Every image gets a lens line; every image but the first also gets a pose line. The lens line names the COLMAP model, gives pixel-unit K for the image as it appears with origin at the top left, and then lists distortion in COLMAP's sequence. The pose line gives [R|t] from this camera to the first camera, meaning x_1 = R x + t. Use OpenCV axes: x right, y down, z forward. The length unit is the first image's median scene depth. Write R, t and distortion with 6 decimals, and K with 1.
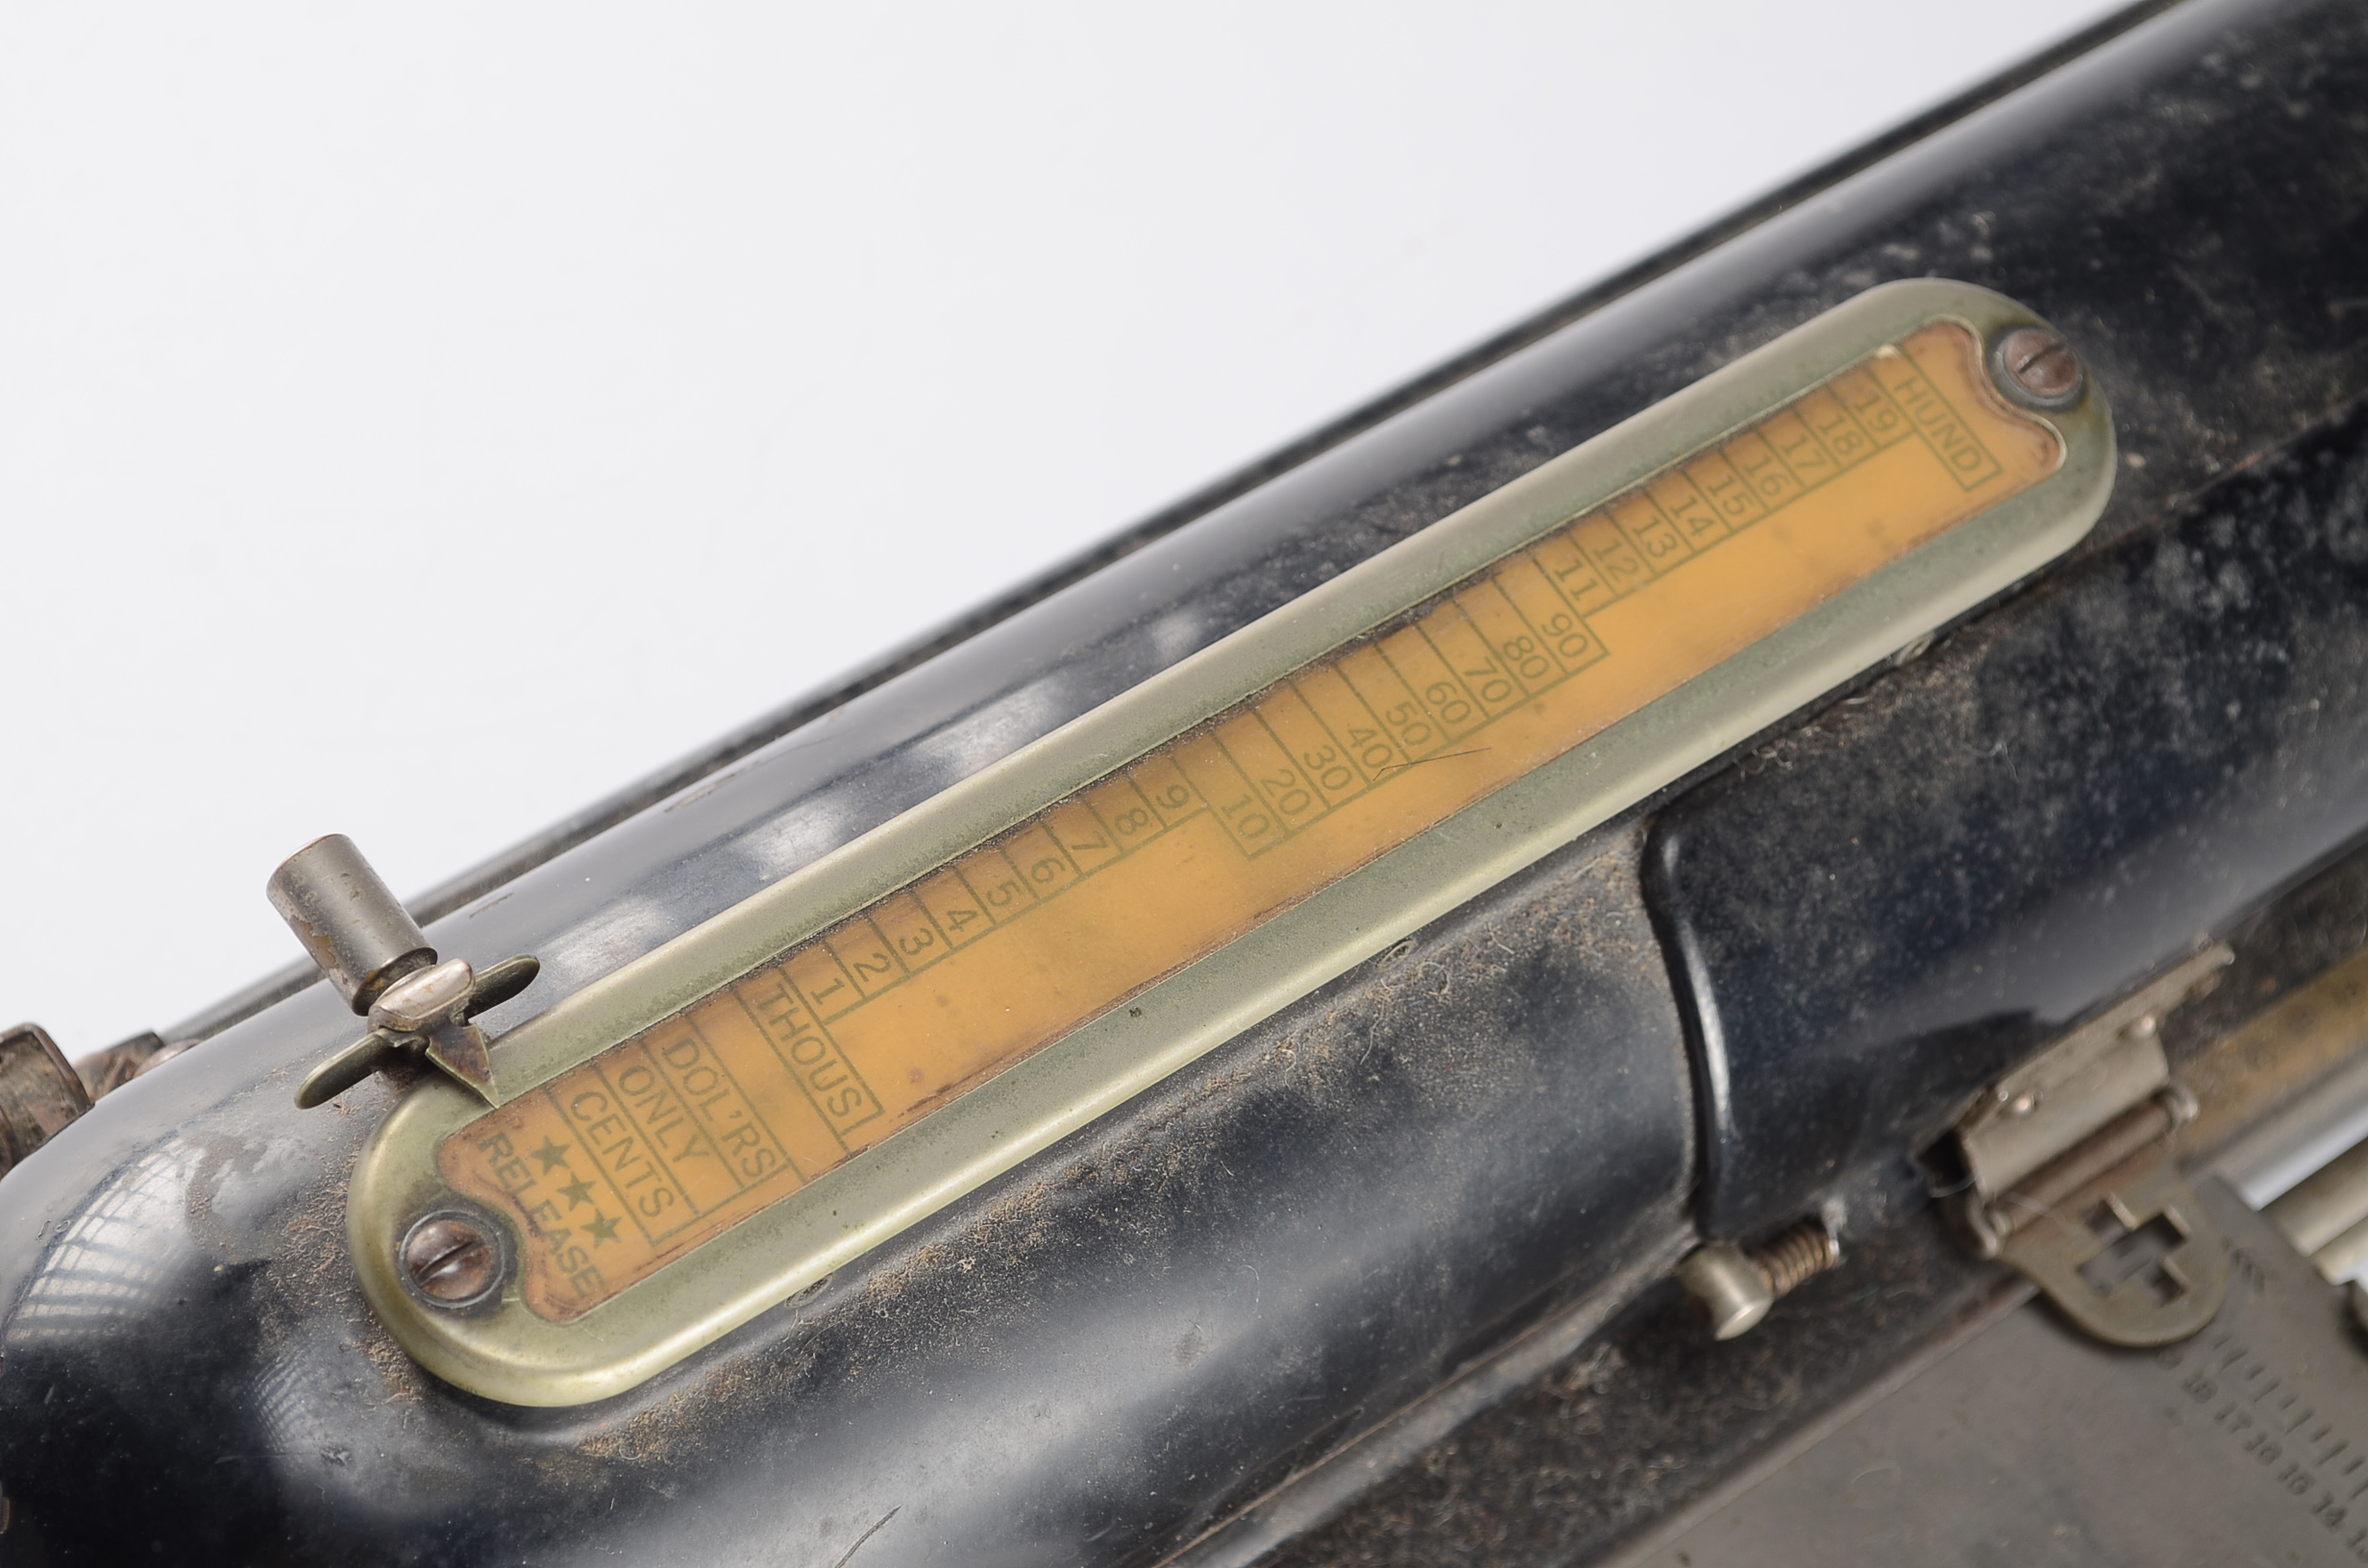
lens RADIAL K [[5328.8, 0, 1184.0], [0, 5328.8, 784.0], [0, 0, 1]] dist [0.070691, -0.408906]
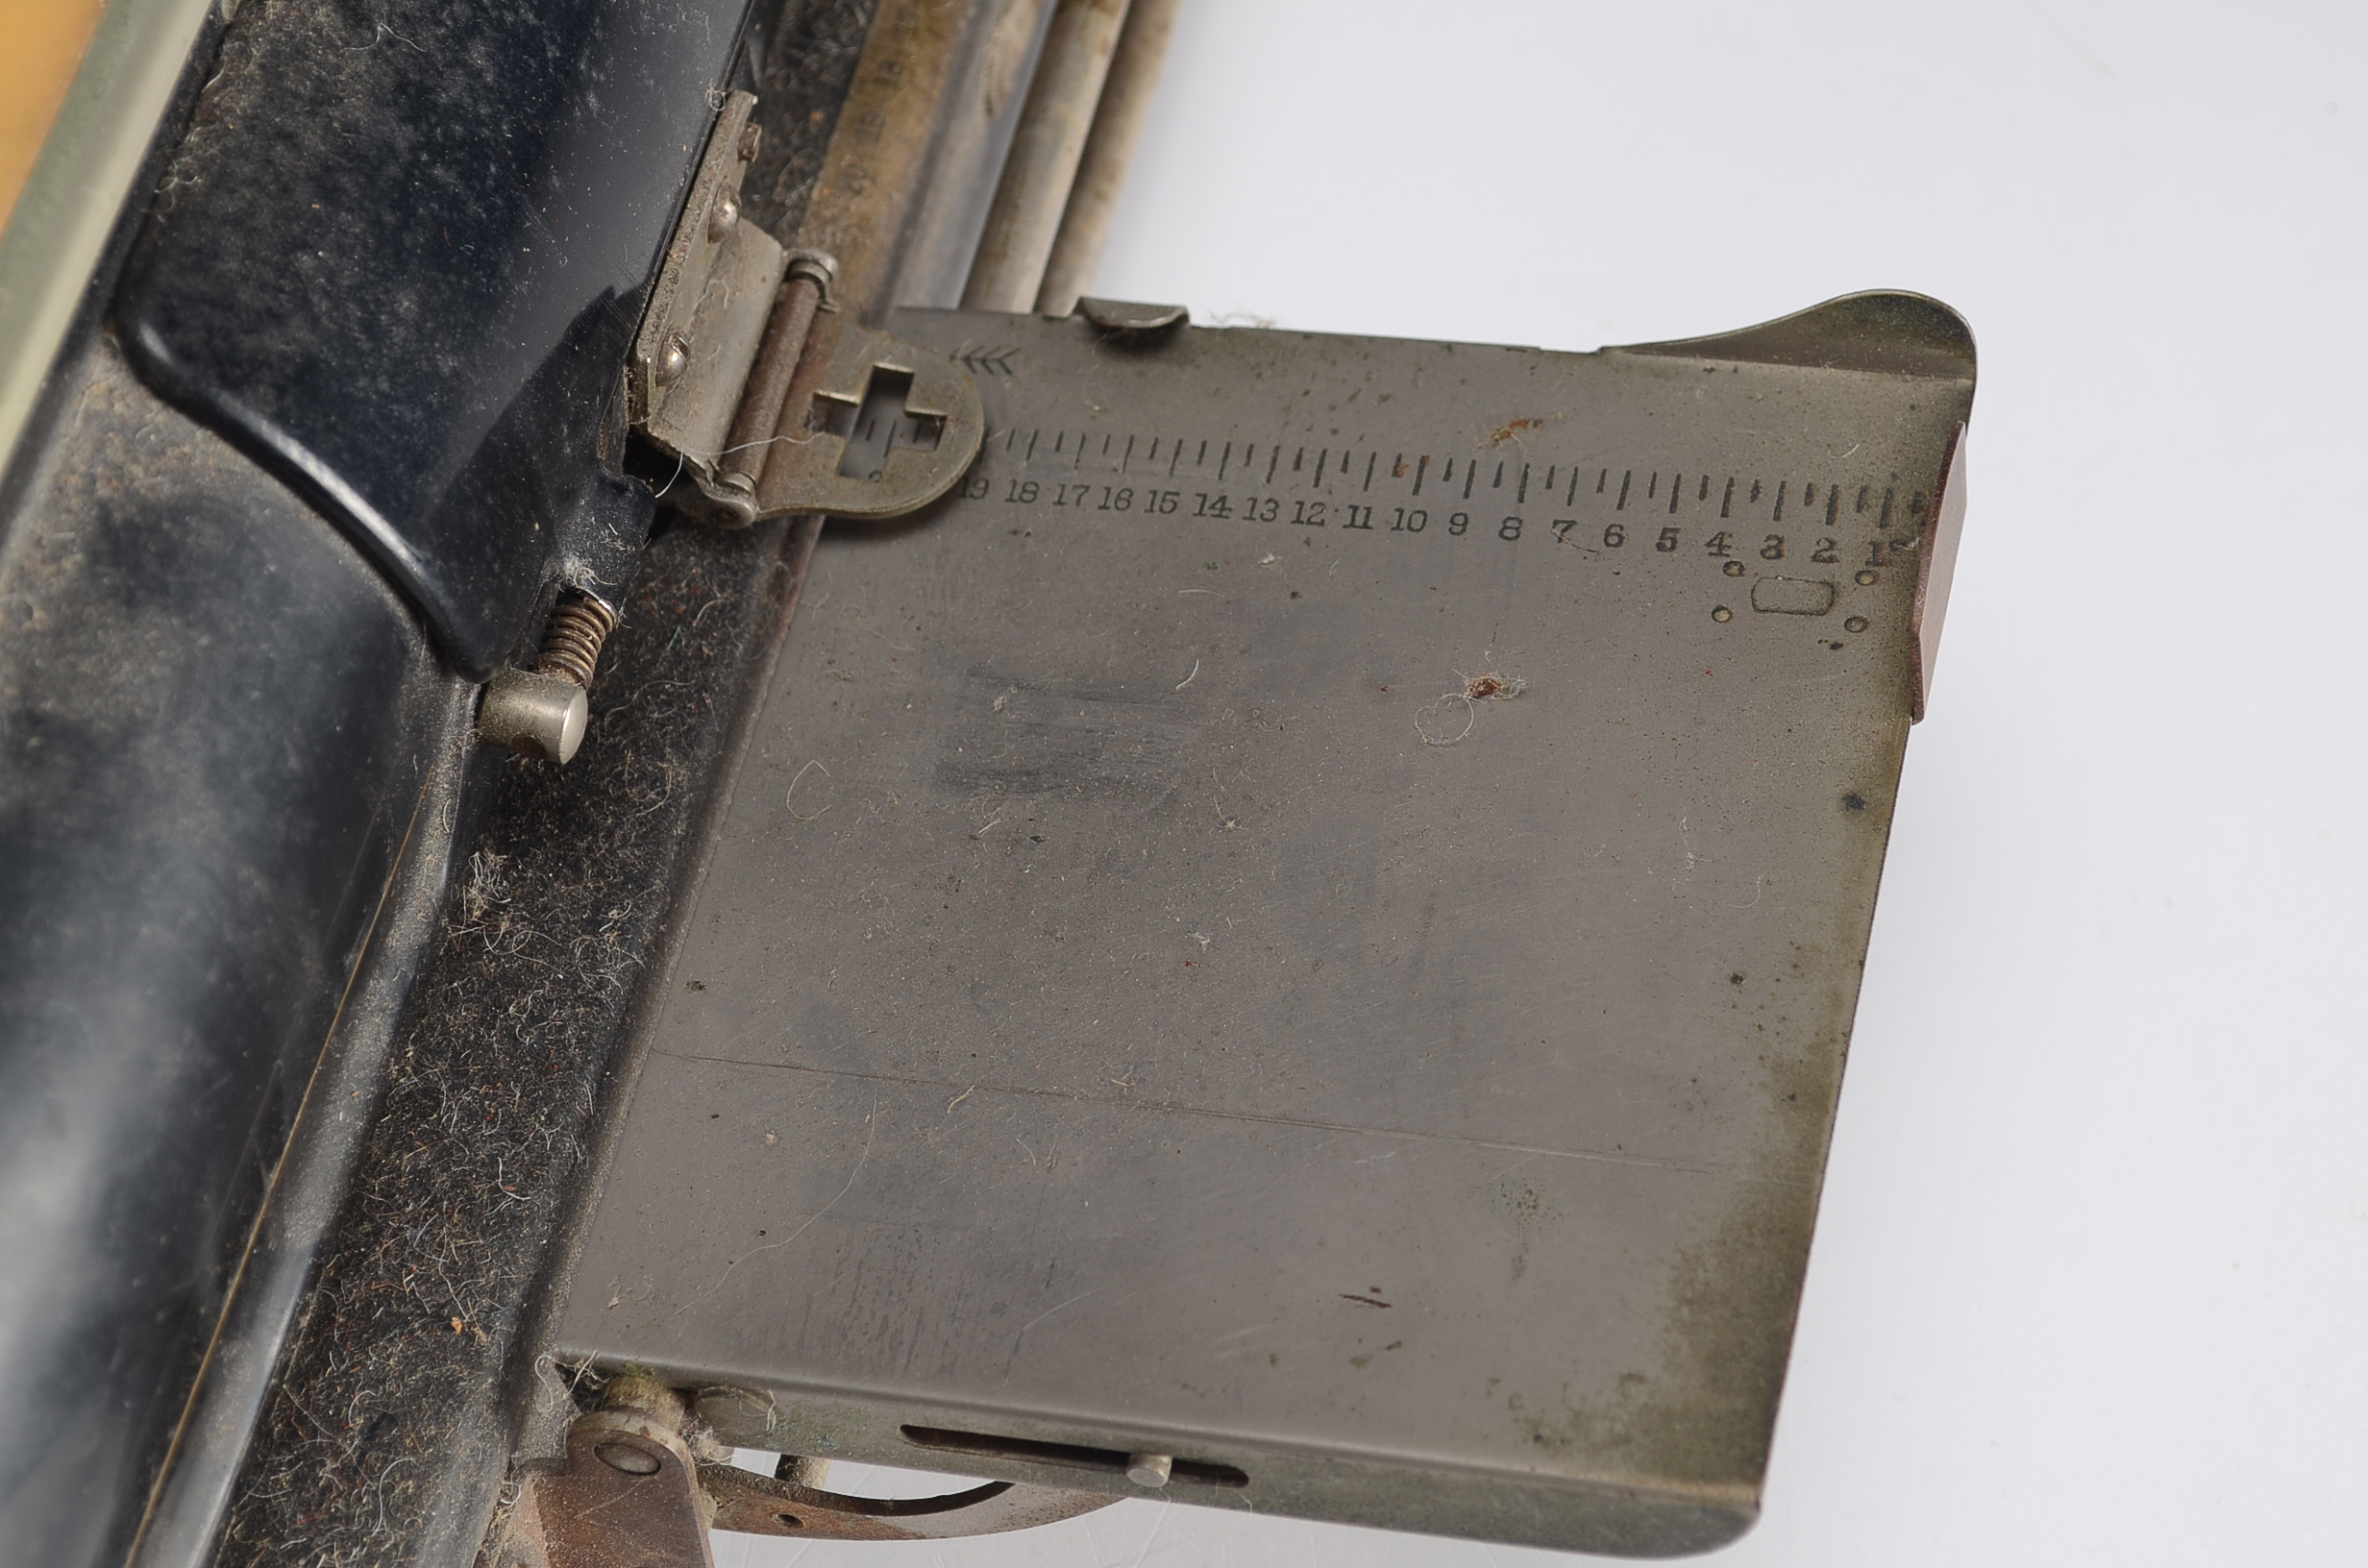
lens RADIAL K [[5328.8, 0, 1184.0], [0, 5328.8, 784.0], [0, 0, 1]] dist [0.070691, -0.408906]
pose [[0.757200, -0.625922, 0.186732, 0.010447], [0.618027, 0.779070, 0.105321, 0.078092], [-0.211400, 0.035656, 0.976749, 0.114774]]
